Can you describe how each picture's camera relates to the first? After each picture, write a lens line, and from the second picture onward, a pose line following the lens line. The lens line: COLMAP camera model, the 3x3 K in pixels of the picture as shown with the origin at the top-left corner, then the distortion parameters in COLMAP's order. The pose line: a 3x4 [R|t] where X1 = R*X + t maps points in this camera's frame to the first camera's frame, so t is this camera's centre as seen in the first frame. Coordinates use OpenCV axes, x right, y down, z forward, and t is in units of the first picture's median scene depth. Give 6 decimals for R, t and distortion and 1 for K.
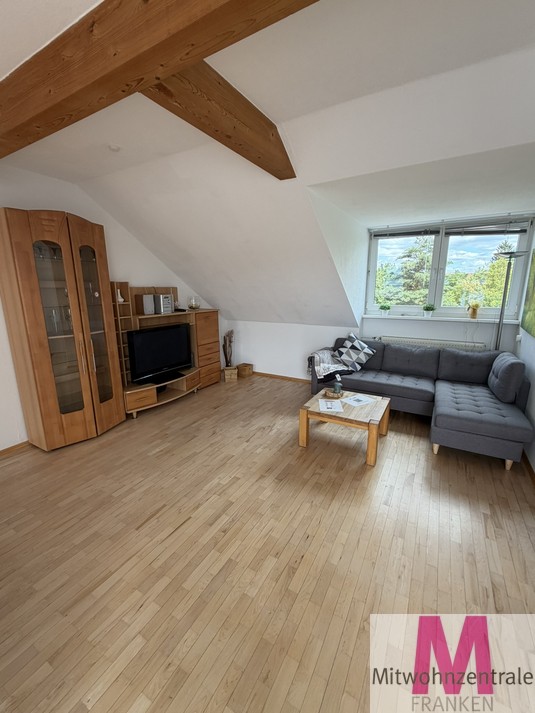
lens RADIAL K [[300.6, 0, 268.7], [0, 300.6, 356.3], [0, 0, 1]] dist [0.000430, -0.000712]
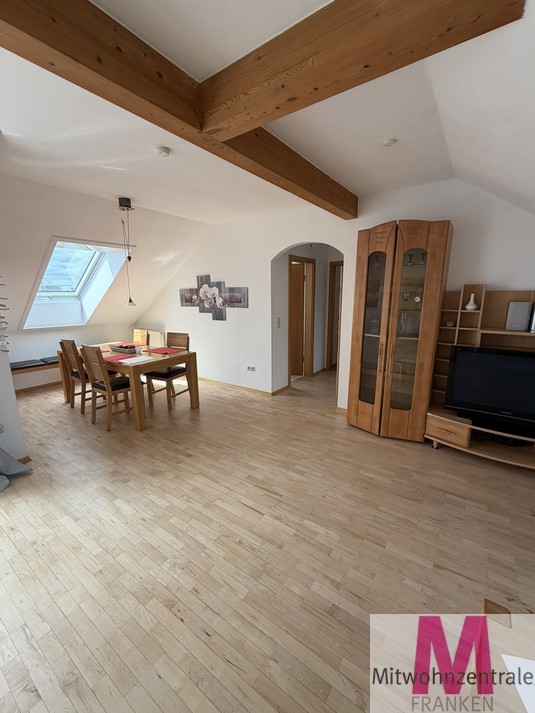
lens RADIAL K [[300.6, 0, 268.3], [0, 300.6, 357.0], [0, 0, 1]] dist [0.000430, -0.000712]
pose [[-0.096452, 0.213155, -0.972246, 0.421965], [-0.214798, 0.949326, 0.229439, -0.149539], [0.971884, 0.230967, -0.045779, 0.627599]]
